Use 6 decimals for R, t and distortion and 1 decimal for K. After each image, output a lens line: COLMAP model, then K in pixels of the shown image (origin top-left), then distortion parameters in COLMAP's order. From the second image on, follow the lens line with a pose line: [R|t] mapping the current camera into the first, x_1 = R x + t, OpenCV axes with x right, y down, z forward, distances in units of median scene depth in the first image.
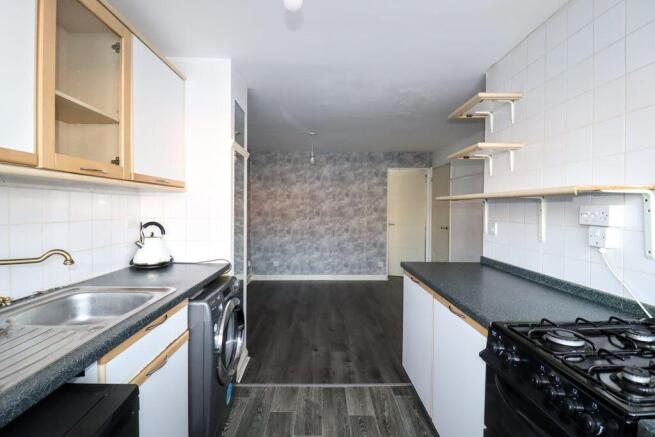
lens RADIAL K [[297.2, 0, 329.2], [0, 297.2, 215.7], [0, 0, 1]] dist [-0.018409, -0.001356]
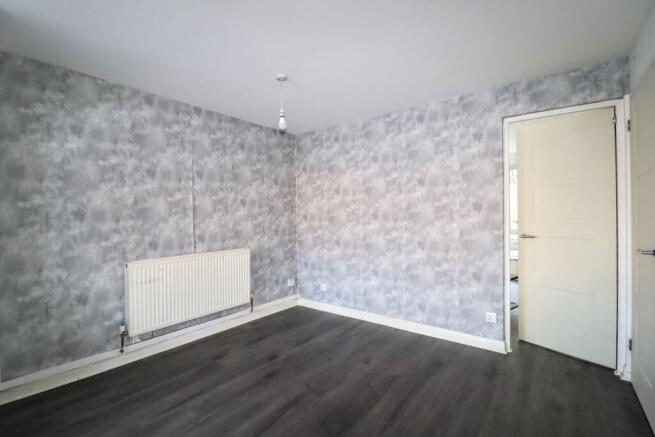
lens RADIAL K [[297.2, 0, 326.4], [0, 297.2, 216.9], [0, 0, 1]] dist [-0.018409, -0.001356]
pose [[0.775658, -0.011189, -0.631054, 0.274747], [-0.001346, 0.999811, -0.019382, 0.007256], [0.631152, 0.015884, 0.775497, 0.452008]]
